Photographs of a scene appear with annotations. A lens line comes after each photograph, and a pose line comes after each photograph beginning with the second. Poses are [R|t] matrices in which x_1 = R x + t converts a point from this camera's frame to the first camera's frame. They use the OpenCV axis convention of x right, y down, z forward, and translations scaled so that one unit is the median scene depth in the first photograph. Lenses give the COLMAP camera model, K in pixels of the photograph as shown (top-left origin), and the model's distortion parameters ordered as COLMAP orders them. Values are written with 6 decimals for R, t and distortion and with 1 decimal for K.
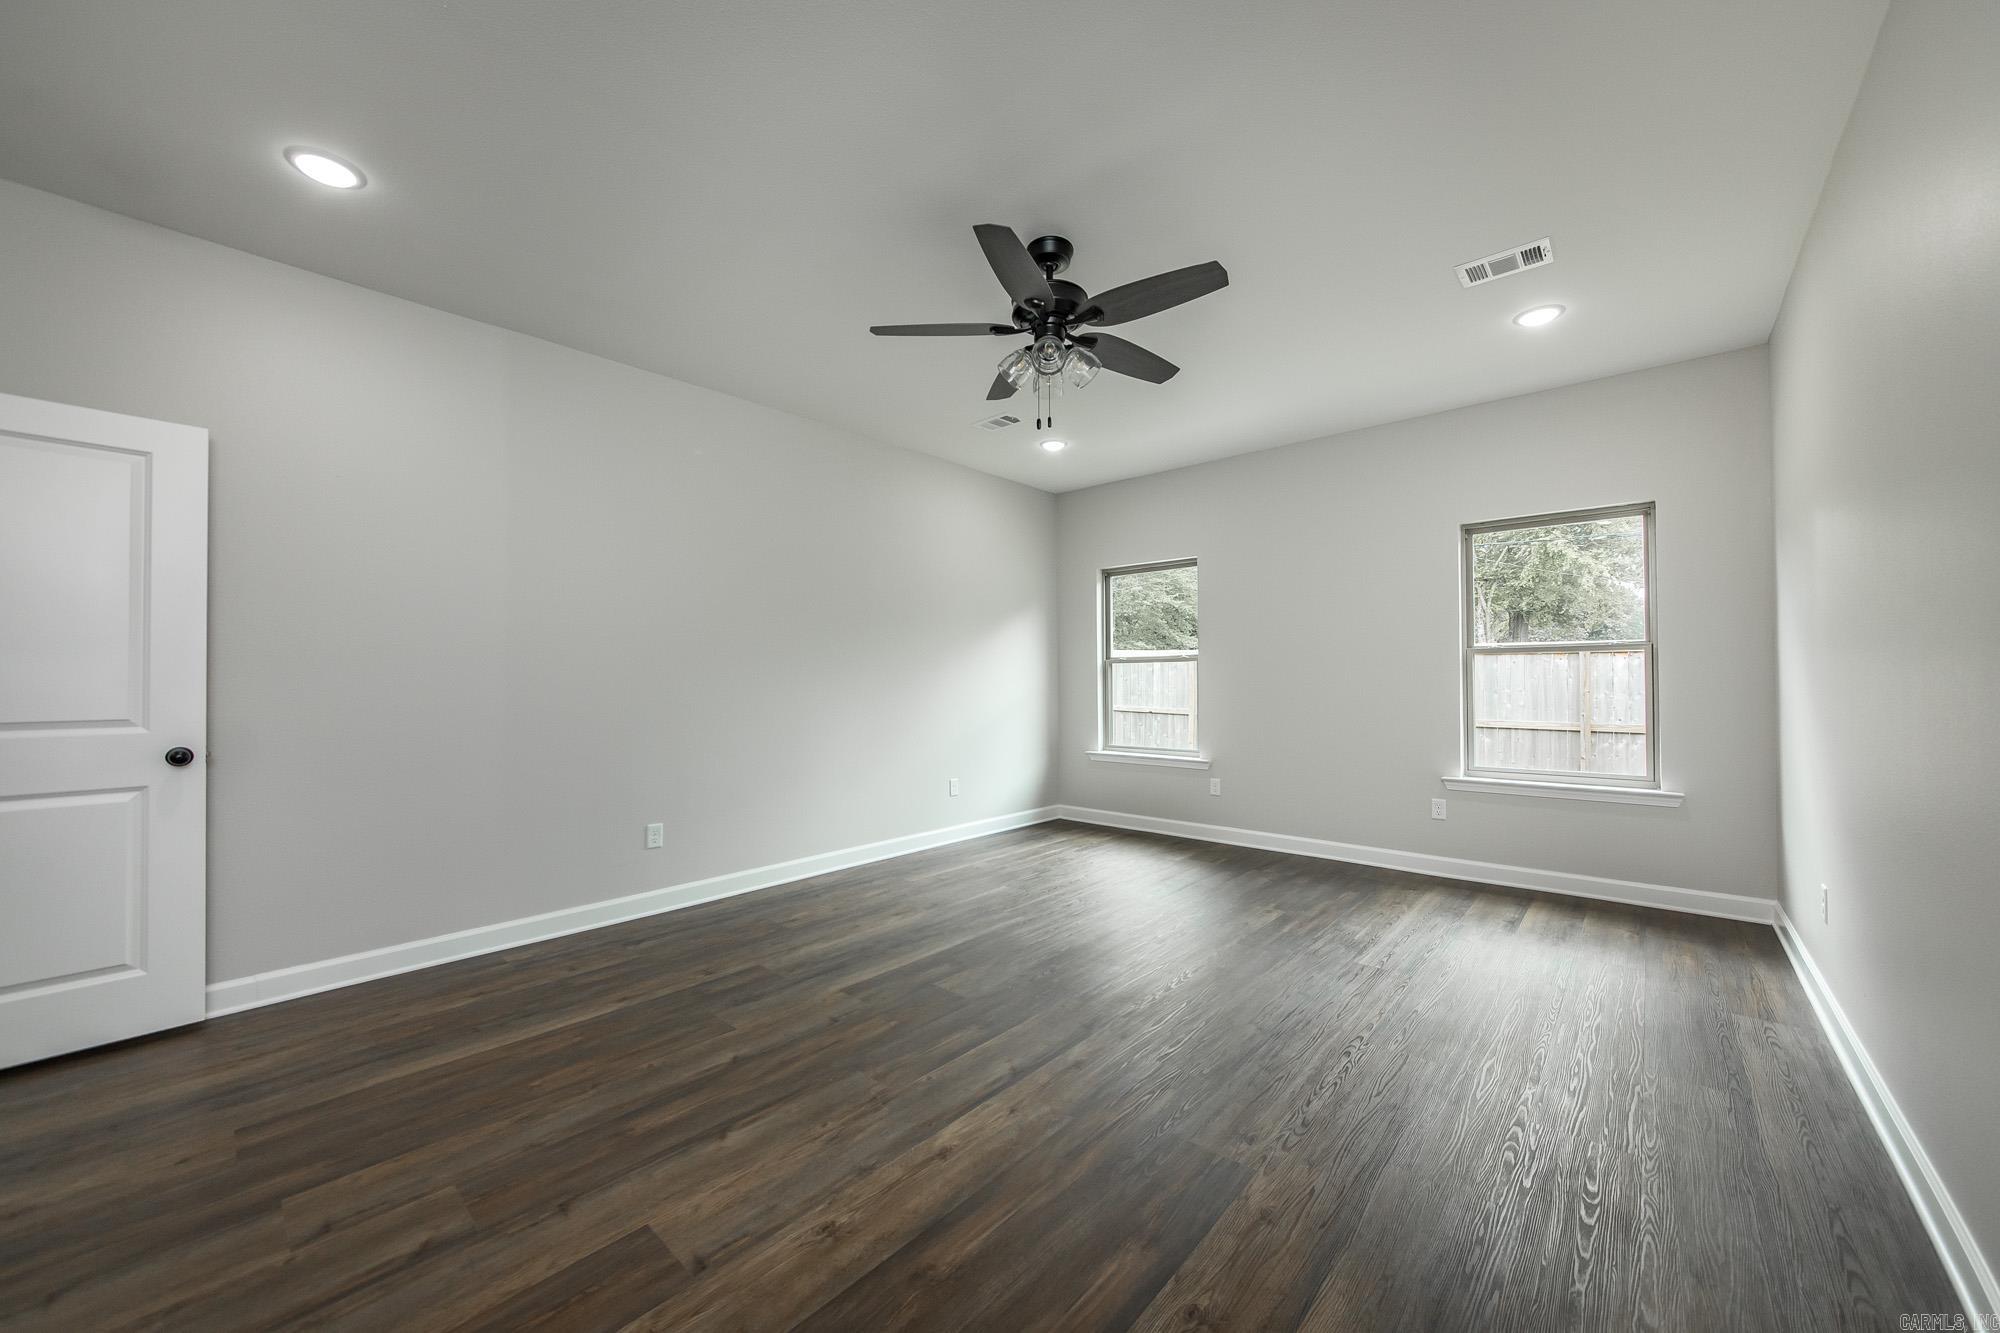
lens RADIAL K [[734.6, 0, 998.4], [0, 734.6, 683.7], [0, 0, 1]] dist [-0.011575, 0.003737]
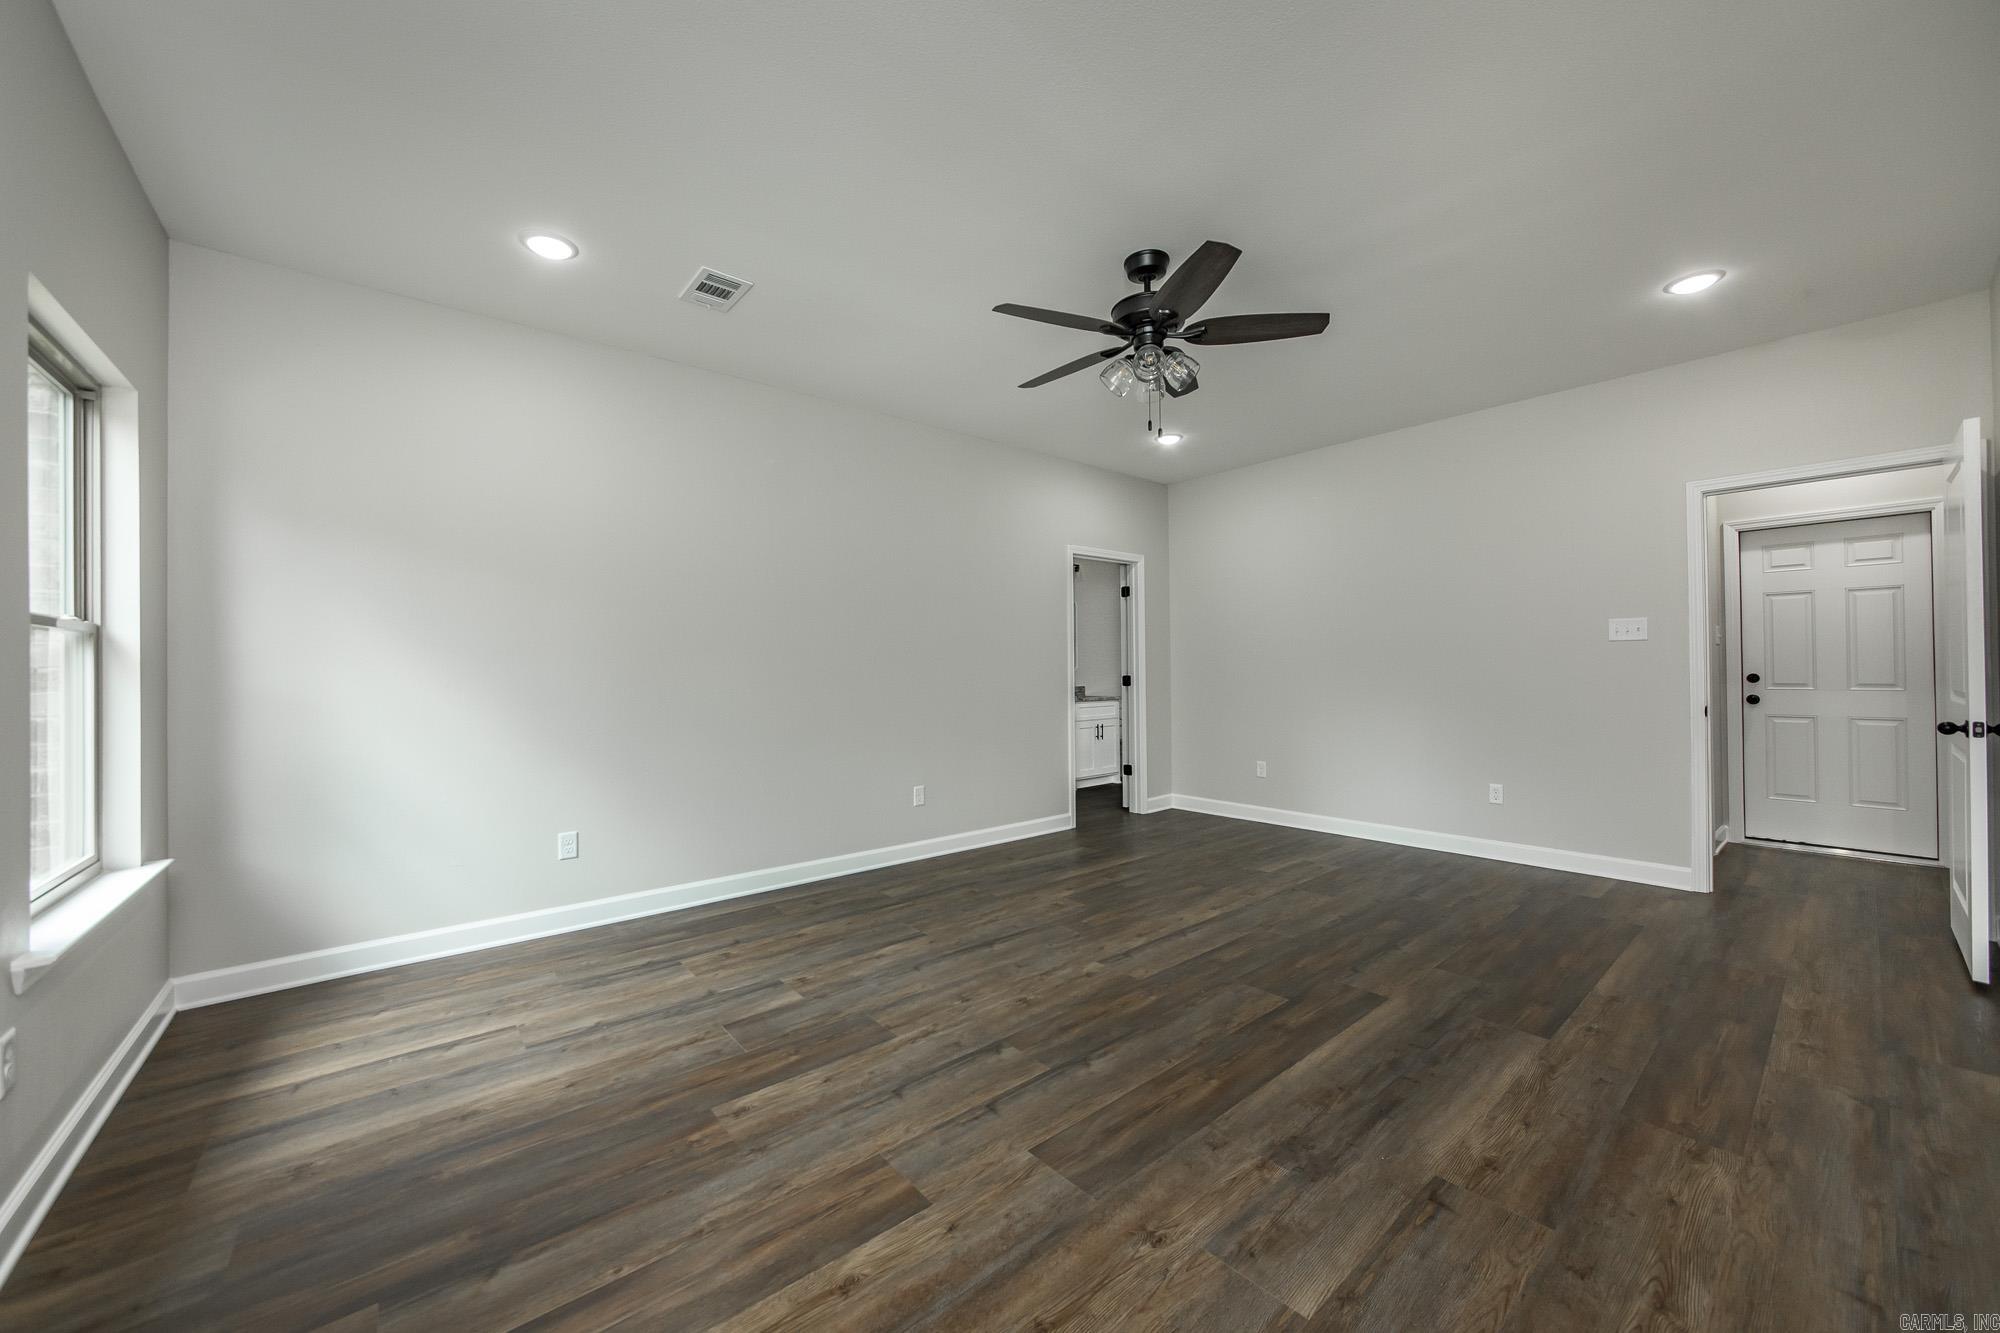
lens RADIAL K [[734.6, 0, 979.9], [0, 734.6, 670.3], [0, 0, 1]] dist [-0.011575, 0.003737]
pose [[-0.985638, 0.013168, 0.168357, 0.177060], [0.014283, 0.999883, 0.005415, -0.021706], [-0.168266, 0.007741, -0.985711, 2.605335]]
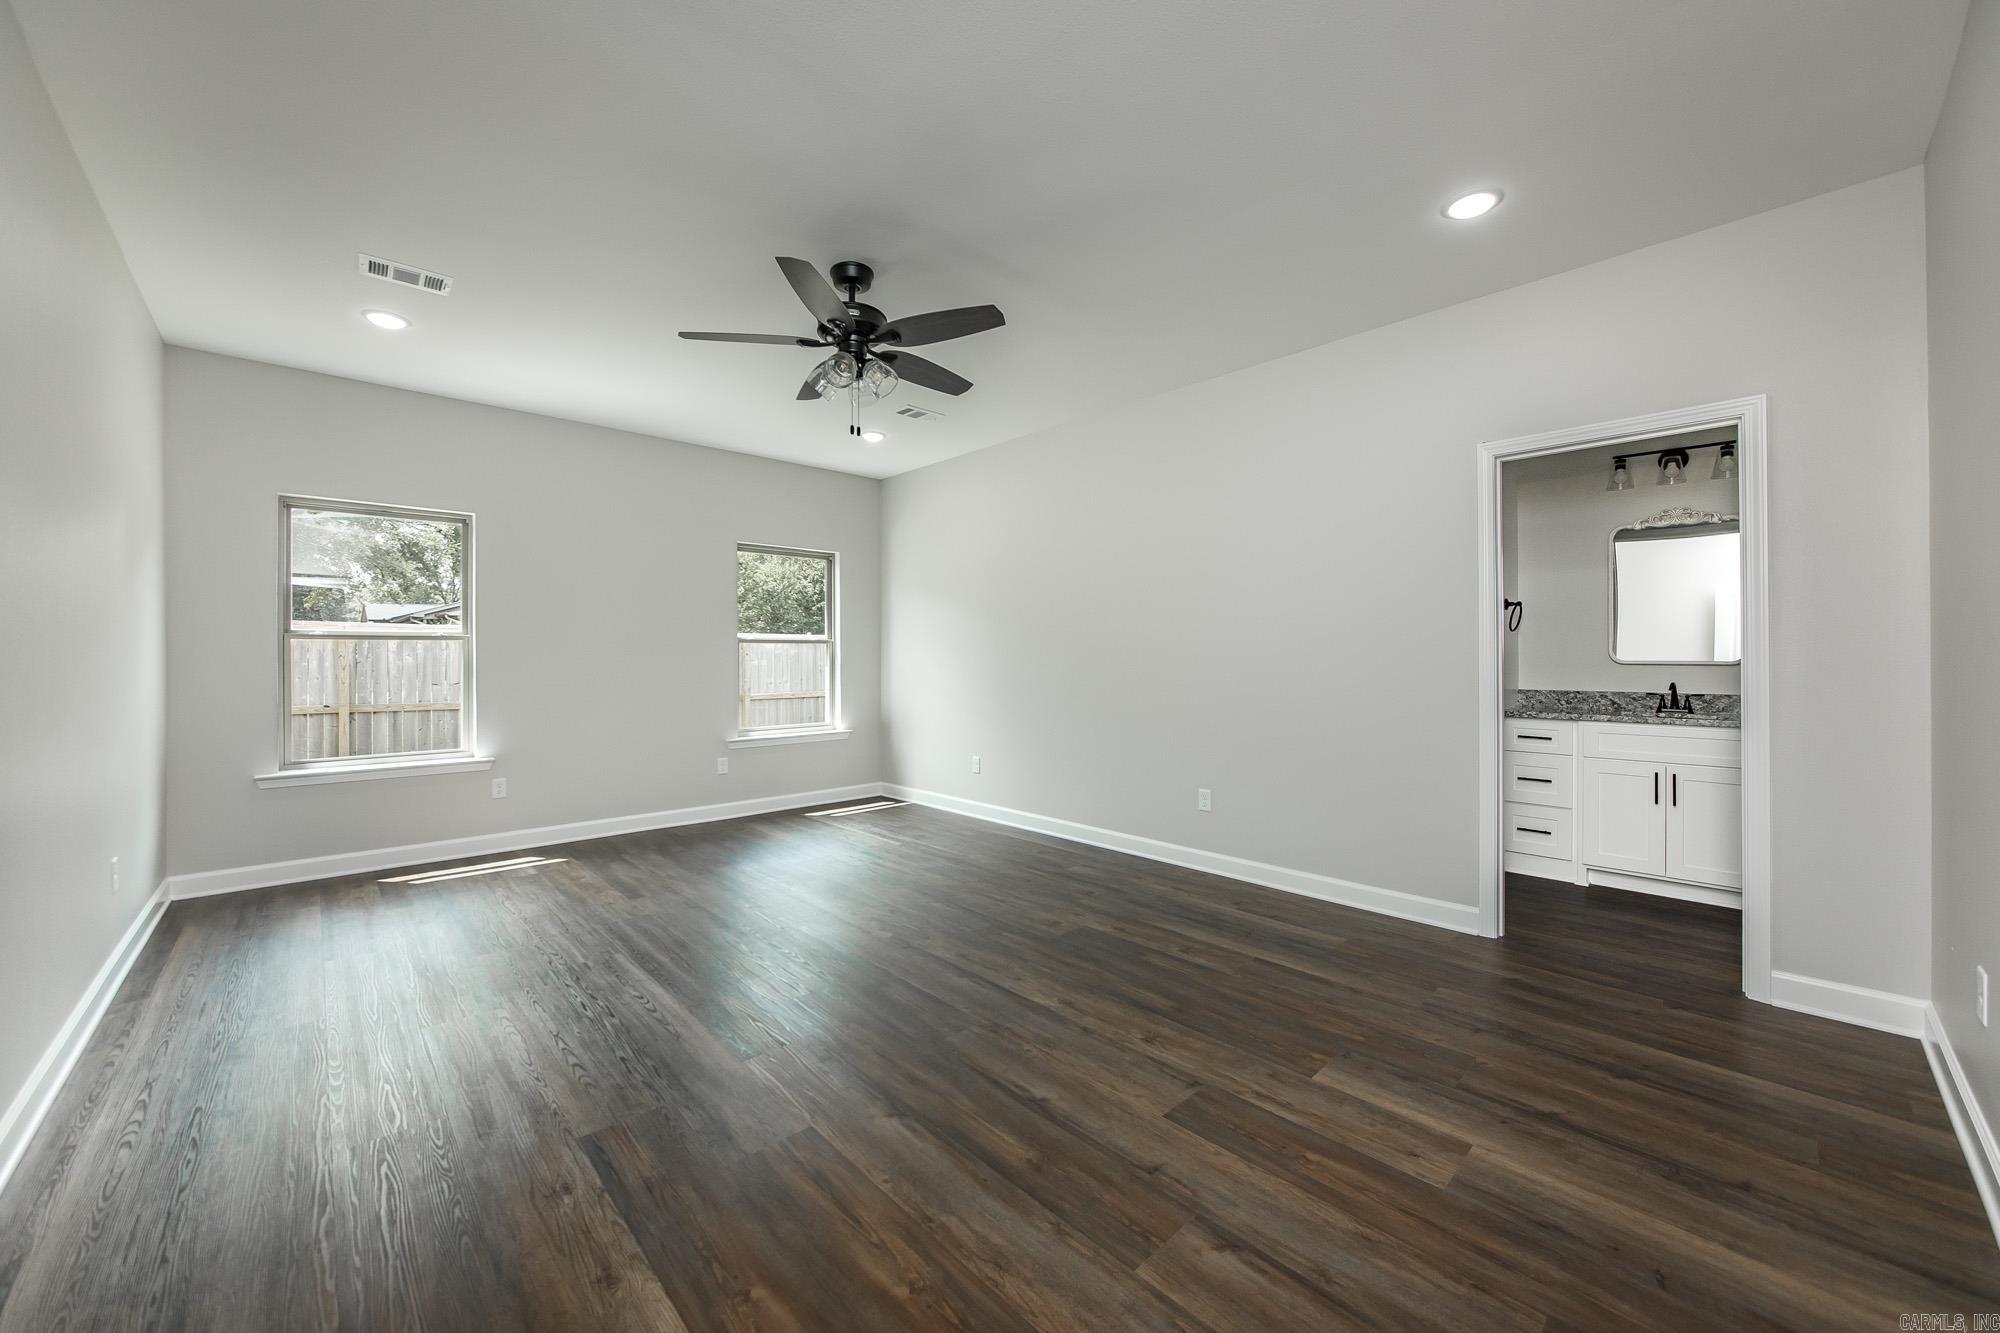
lens RADIAL K [[734.6, 0, 1002.1], [0, 734.6, 658.7], [0, 0, 1]] dist [-0.011575, 0.003737]
pose [[0.090425, 0.004056, 0.995895, -1.257508], [0.005218, 0.999976, -0.004546, -0.008555], [-0.995890, 0.005608, 0.090402, 0.844403]]
